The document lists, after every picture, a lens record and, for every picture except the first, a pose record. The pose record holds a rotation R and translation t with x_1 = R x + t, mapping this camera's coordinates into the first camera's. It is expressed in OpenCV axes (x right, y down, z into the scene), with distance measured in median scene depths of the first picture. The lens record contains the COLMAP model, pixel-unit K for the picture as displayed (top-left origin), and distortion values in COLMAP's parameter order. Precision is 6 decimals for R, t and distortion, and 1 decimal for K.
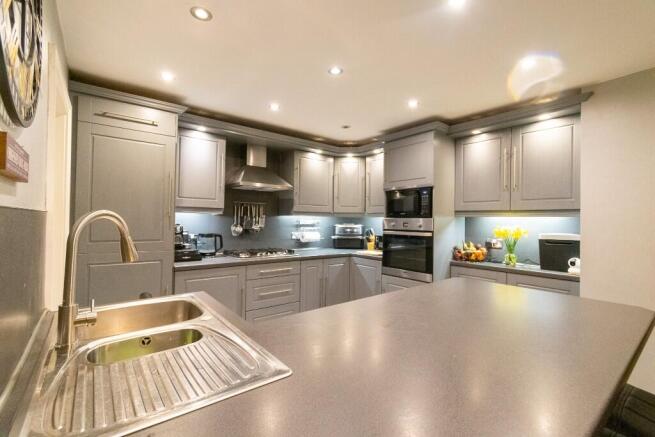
lens RADIAL K [[294.2, 0, 327.0], [0, 294.2, 216.8], [0, 0, 1]] dist [0.002887, -0.000020]
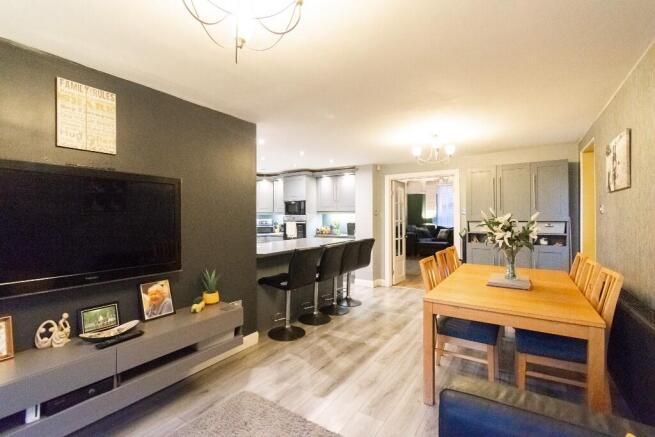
lens RADIAL K [[294.2, 0, 327.0], [0, 294.2, 218.9], [0, 0, 1]] dist [0.002887, -0.000020]
pose [[0.948196, -0.020371, 0.317032, -0.127003], [0.013945, 0.999649, 0.022526, -0.008826], [-0.317379, -0.016938, 0.948147, -0.775545]]
